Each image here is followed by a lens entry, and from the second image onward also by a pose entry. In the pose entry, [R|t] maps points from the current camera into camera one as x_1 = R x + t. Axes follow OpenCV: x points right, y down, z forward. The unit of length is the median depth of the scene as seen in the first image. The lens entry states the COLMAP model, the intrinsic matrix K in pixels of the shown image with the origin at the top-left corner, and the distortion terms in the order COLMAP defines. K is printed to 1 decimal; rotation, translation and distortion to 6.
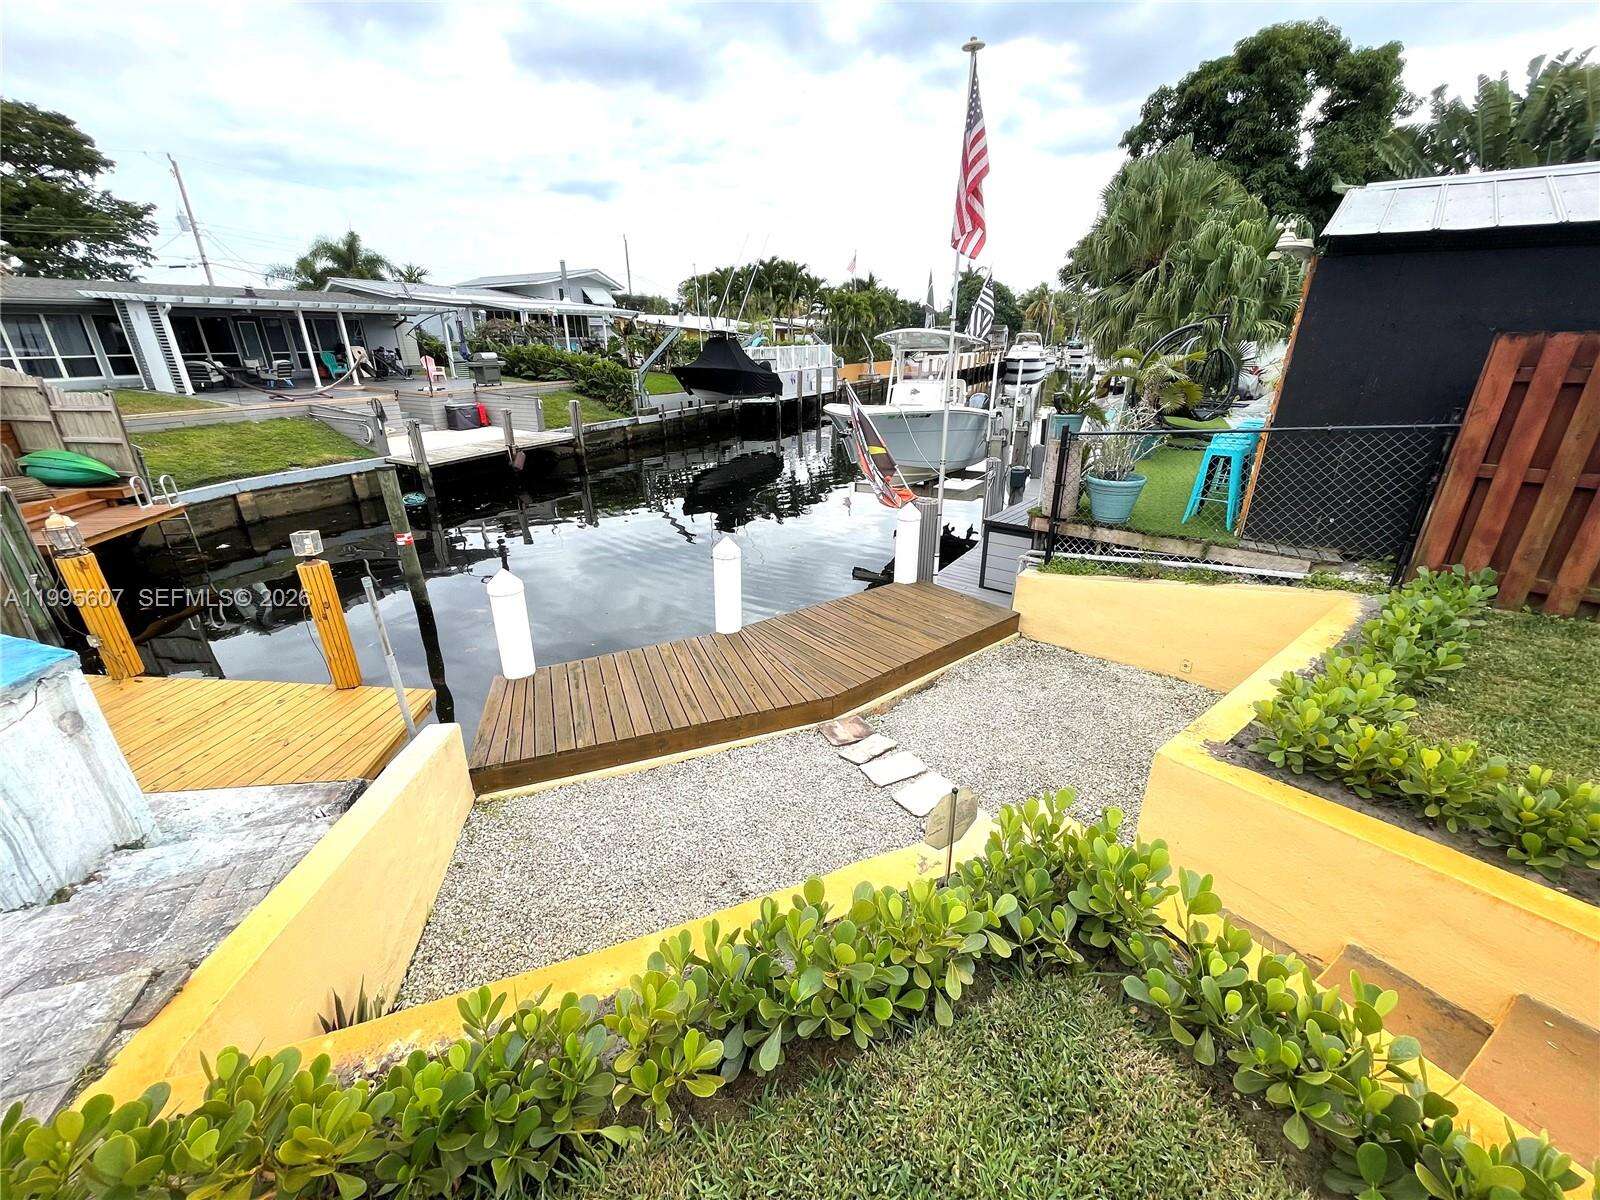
lens RADIAL K [[654.1, 0, 780.5], [0, 654.1, 600.5], [0, 0, 1]] dist [0.000317, -0.000341]
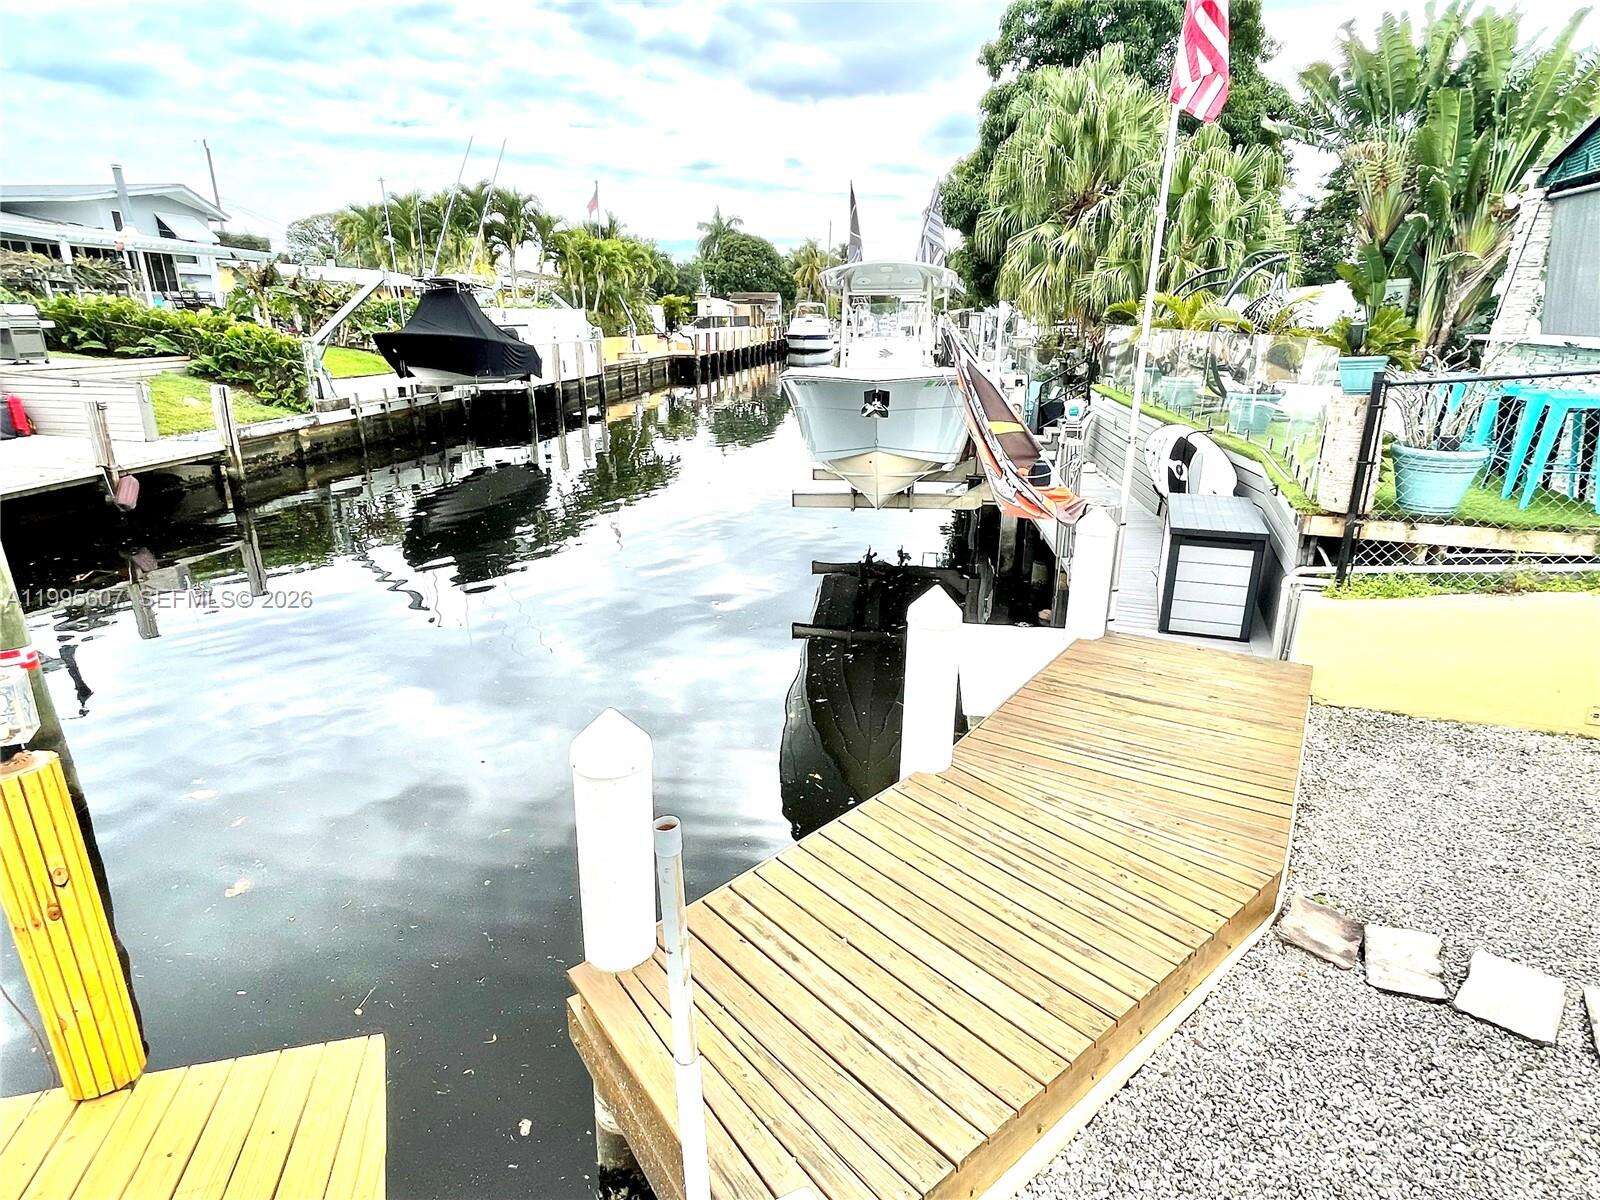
lens RADIAL K [[895.5, 0, 800.0], [0, 895.5, 600.0], [0, 0, 1]] dist [-0.001731, 0.002122]
pose [[0.936688, -0.096105, 0.336719, -0.094740], [0.118957, 0.991745, -0.047856, -0.015233], [-0.329340, 0.084881, 0.940388, 0.082700]]
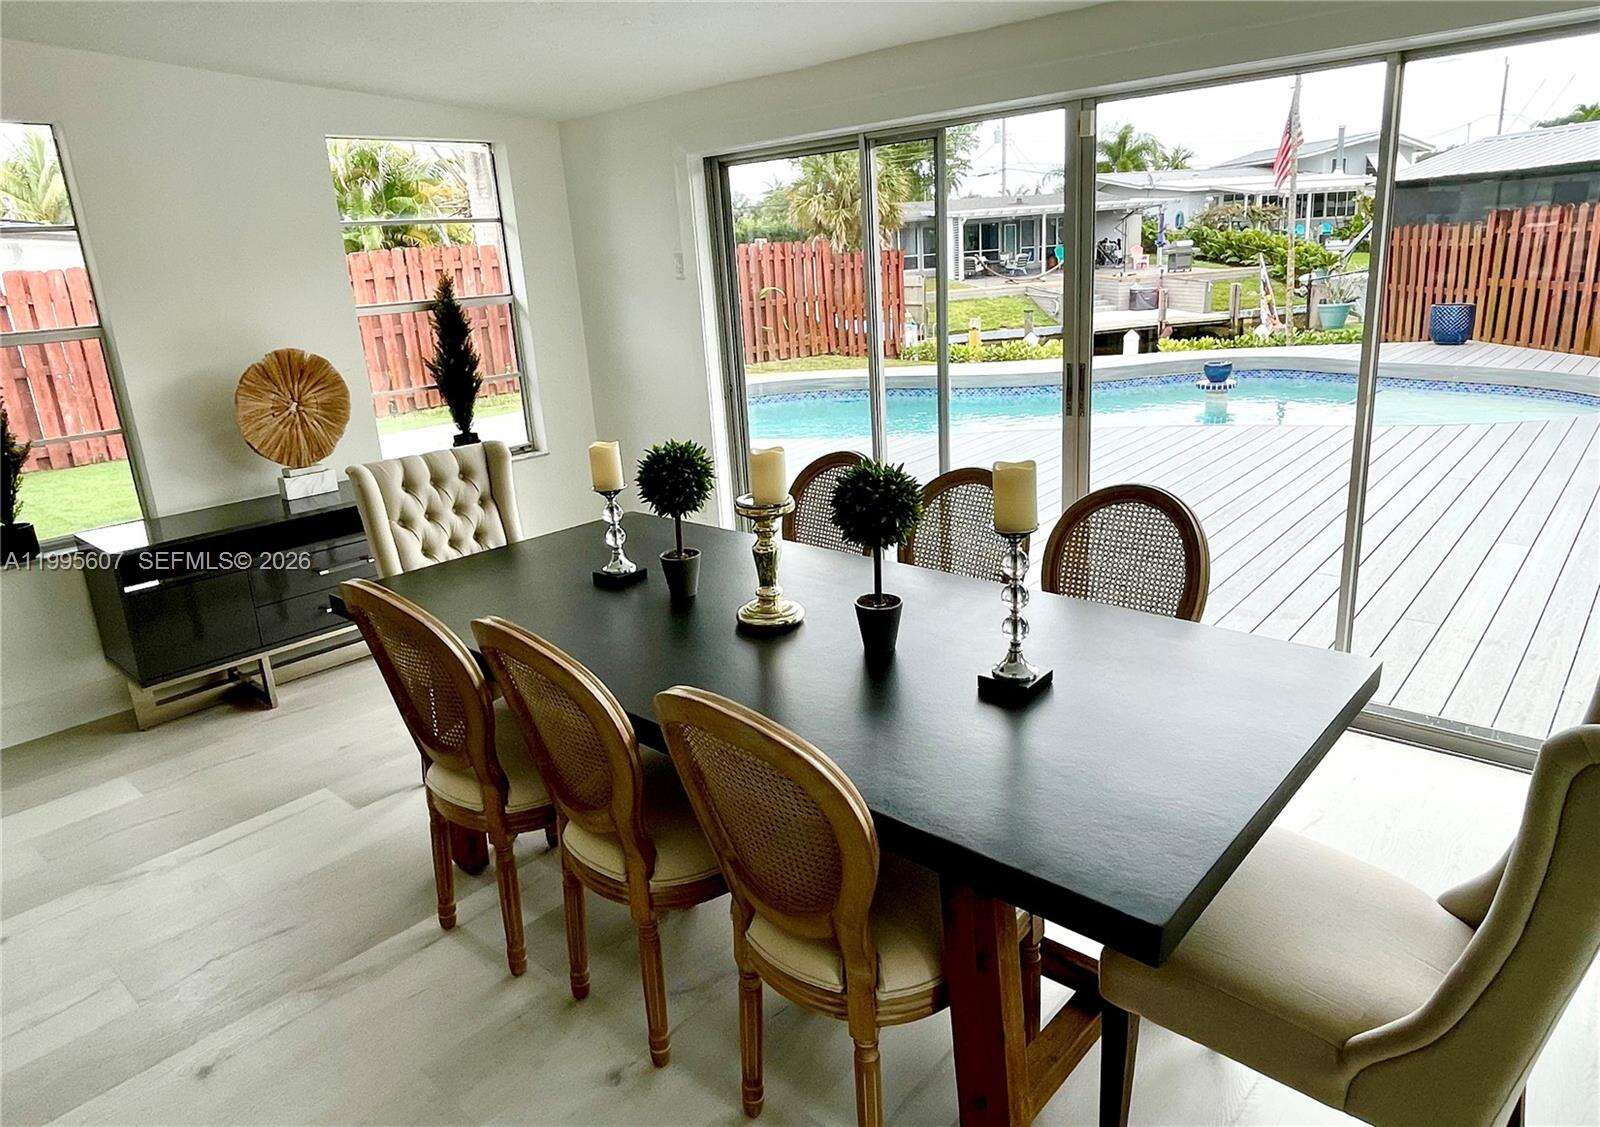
lens RADIAL K [[1041.0, 0, 800.0], [0, 1041.0, 563.5], [0, 0, 1]] dist [-0.003270, -0.001520]
pose [[0.644225, 0.187954, -0.741383, 0.455545], [-0.228479, 0.972366, 0.047976, 0.175383], [0.729913, 0.138483, 0.669365, -0.468675]]
